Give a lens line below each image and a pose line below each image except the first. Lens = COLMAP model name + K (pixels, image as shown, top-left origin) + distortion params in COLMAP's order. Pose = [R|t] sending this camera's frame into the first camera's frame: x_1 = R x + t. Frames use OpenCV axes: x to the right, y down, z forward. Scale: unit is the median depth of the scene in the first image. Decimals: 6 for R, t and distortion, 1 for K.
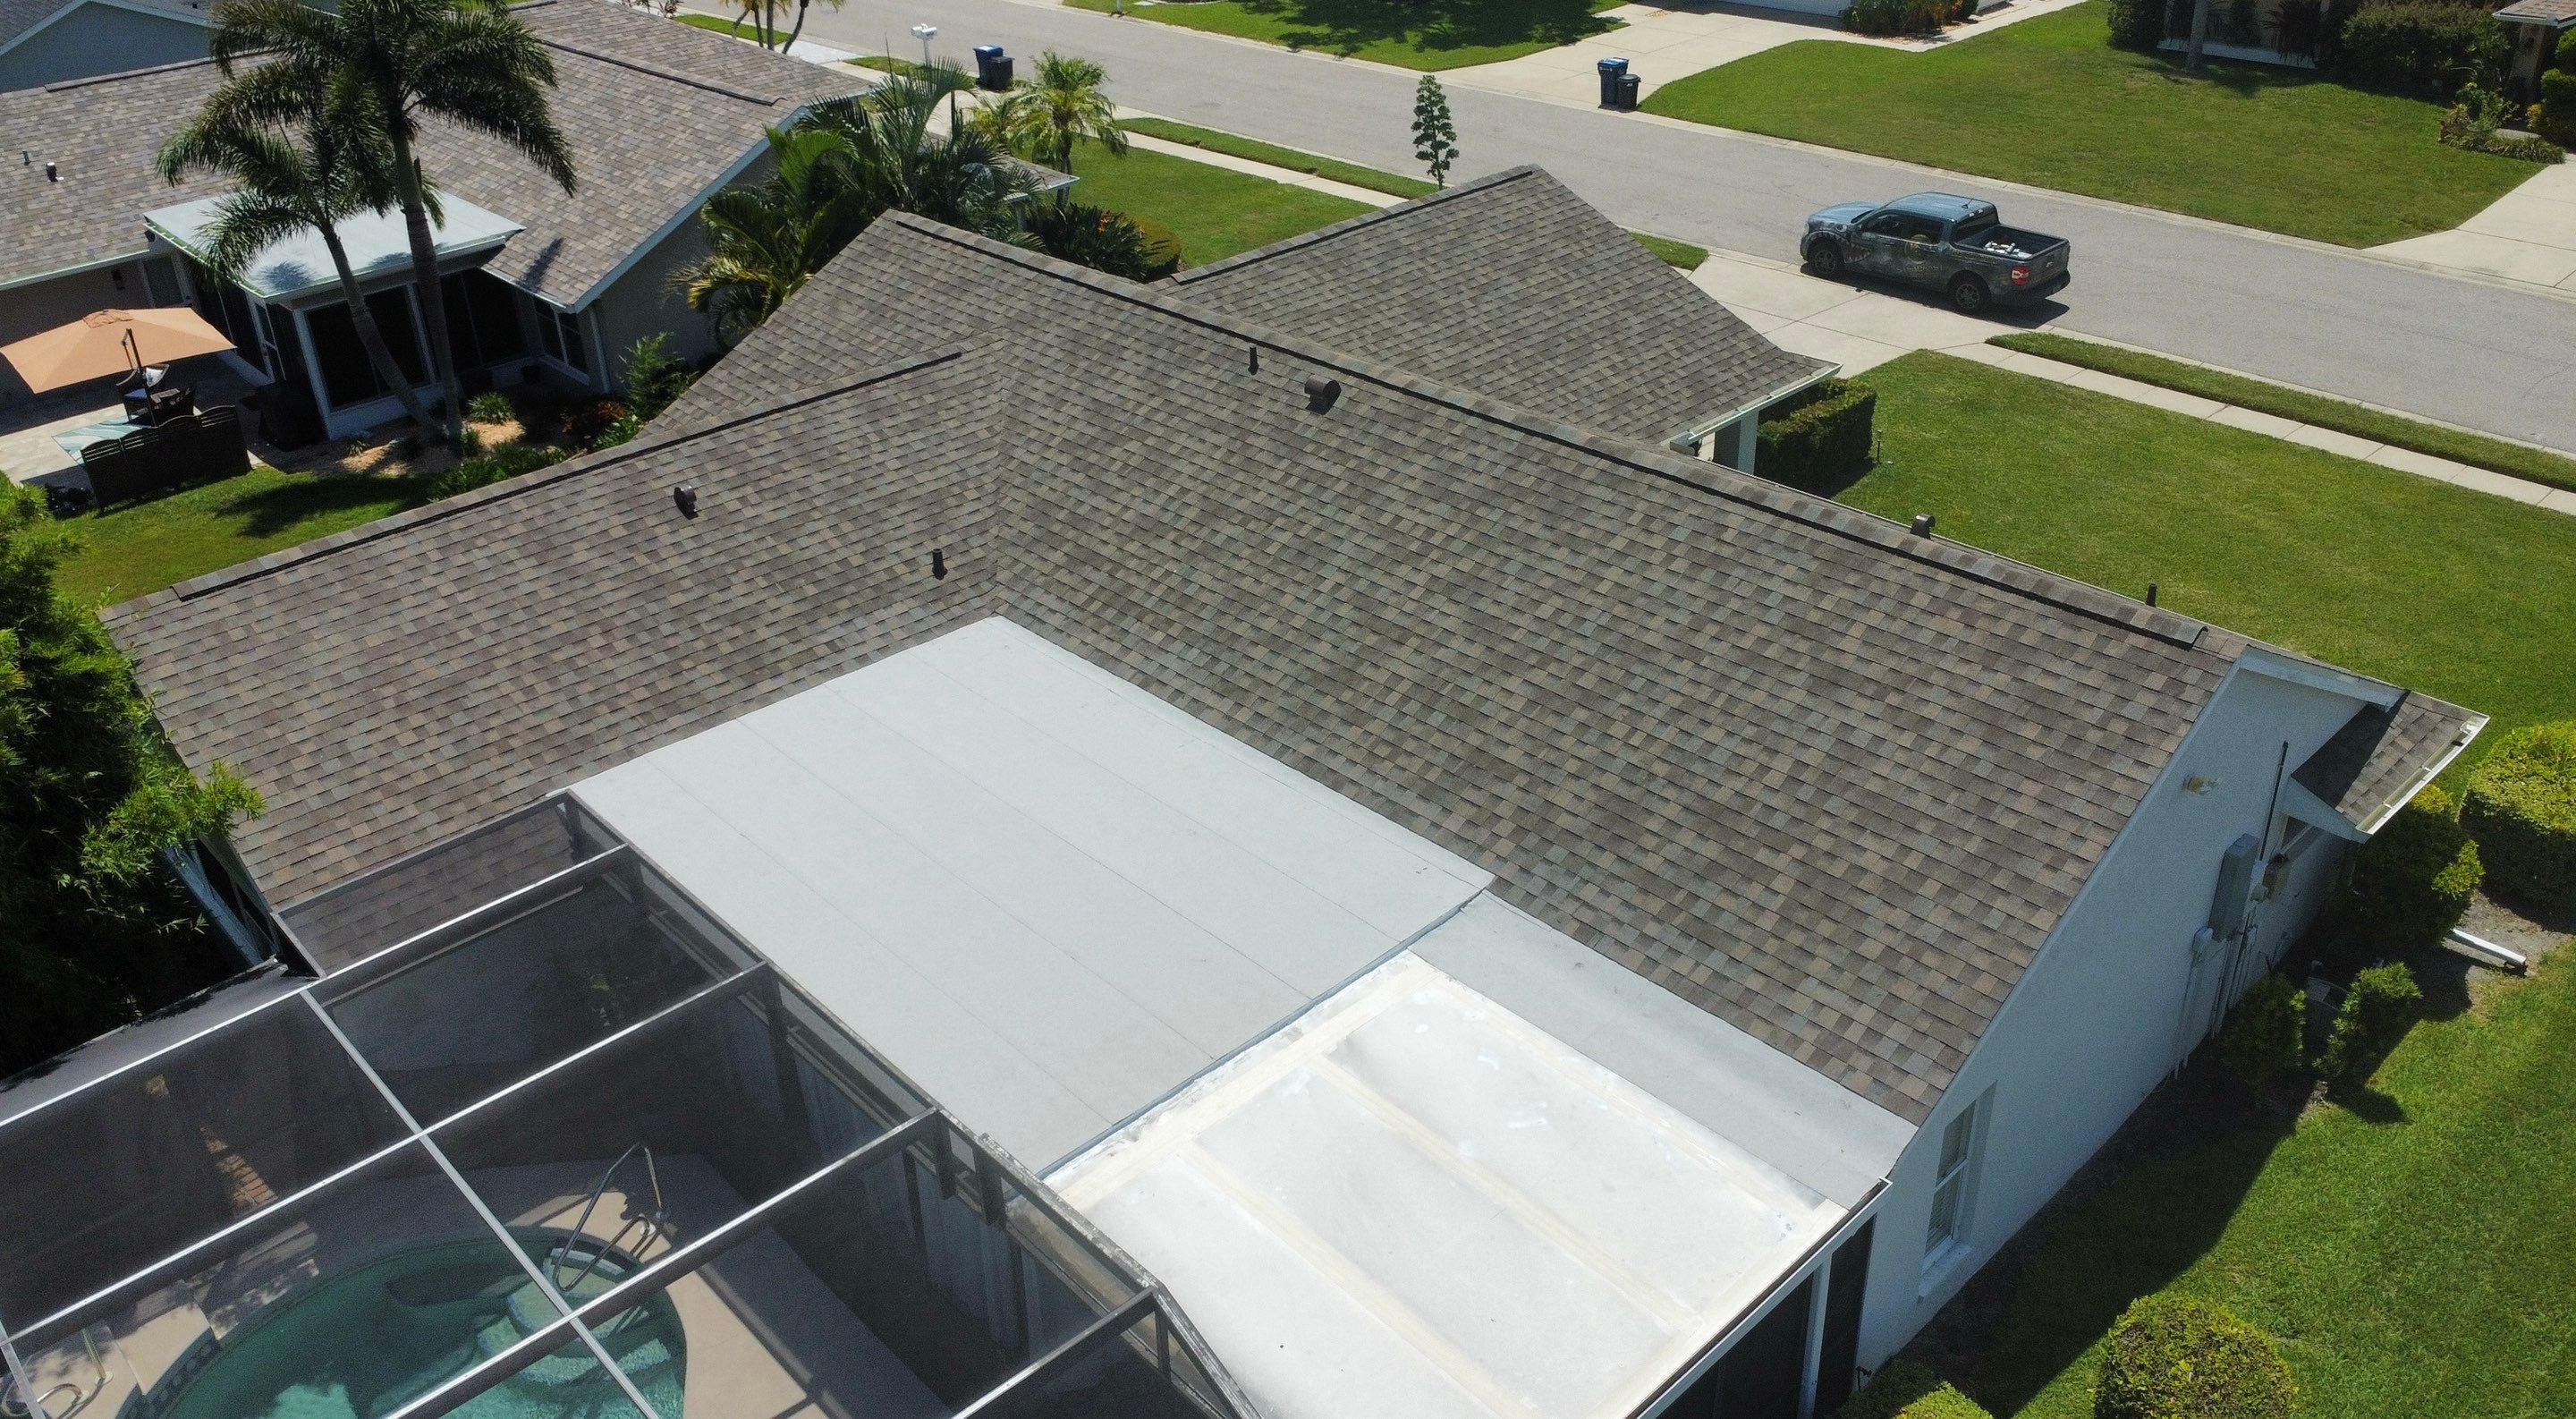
lens RADIAL K [[1978.1, 0, 1260.7], [0, 1978.1, 663.3], [0, 0, 1]] dist [-0.025160, -0.002653]
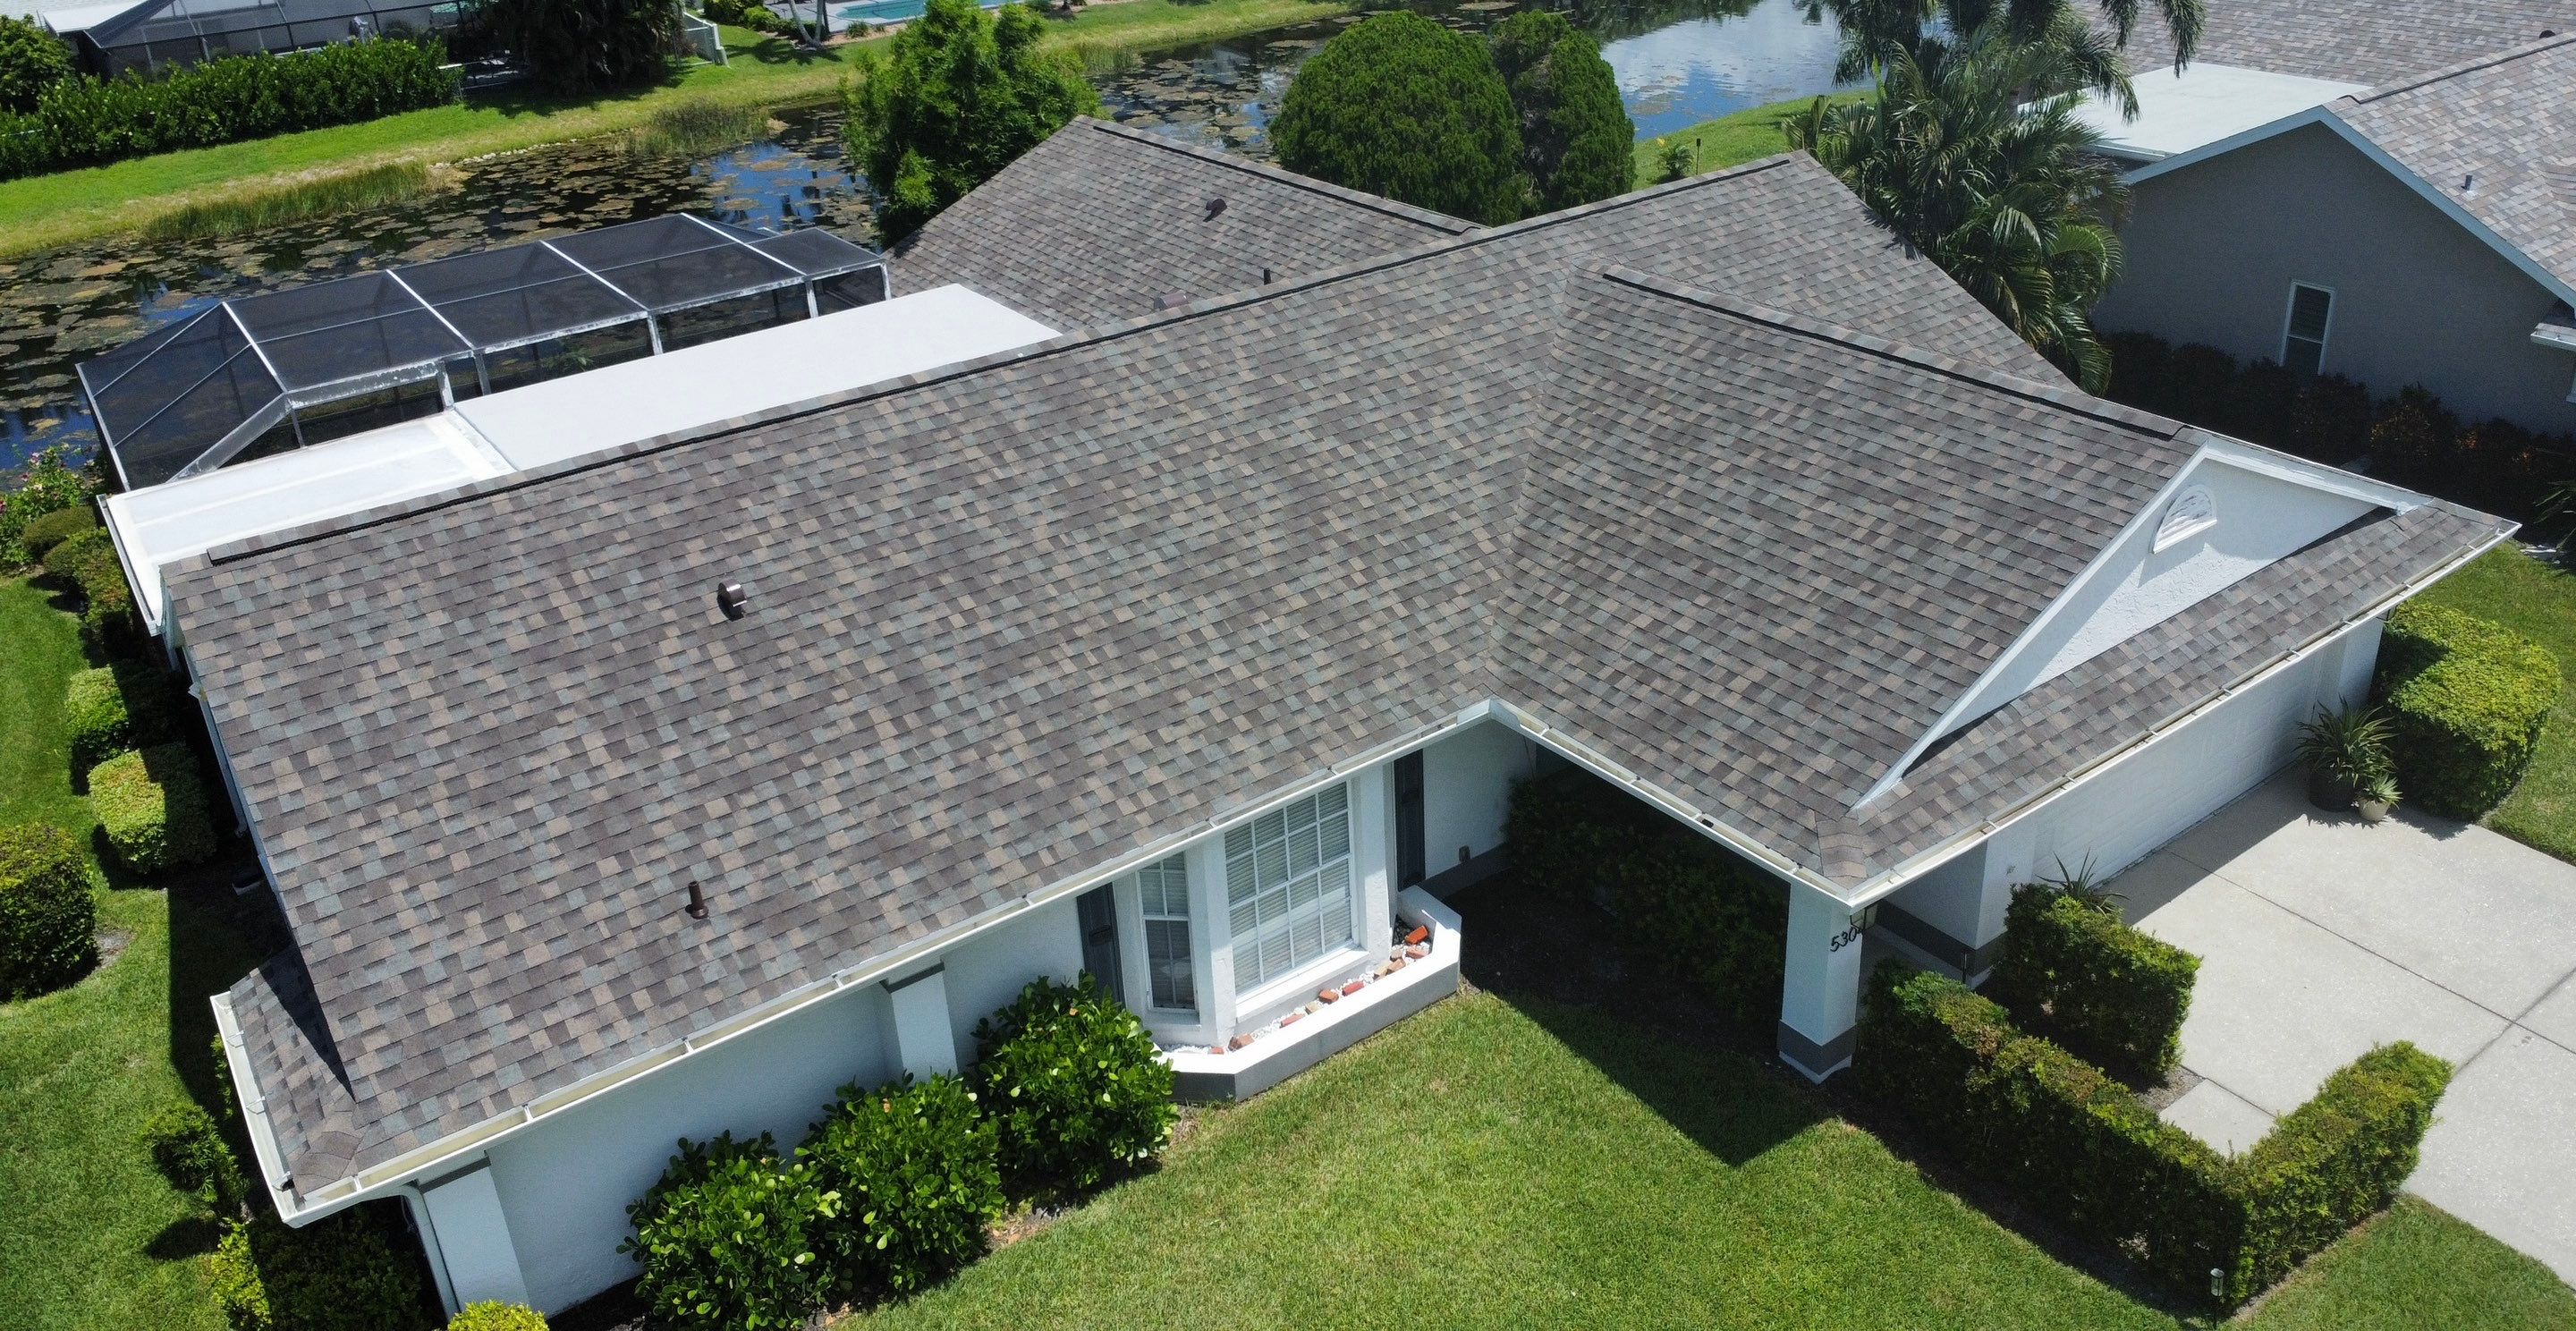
lens RADIAL K [[1916.8, 0, 1328.4], [0, 1916.8, 581.0], [0, 0, 1]] dist [-0.010454, -0.042679]
pose [[-0.103646, 0.466346, -0.878509, 1.001937], [-0.432725, 0.774148, 0.462000, -0.549897], [0.895548, 0.428037, 0.121562, 1.097664]]
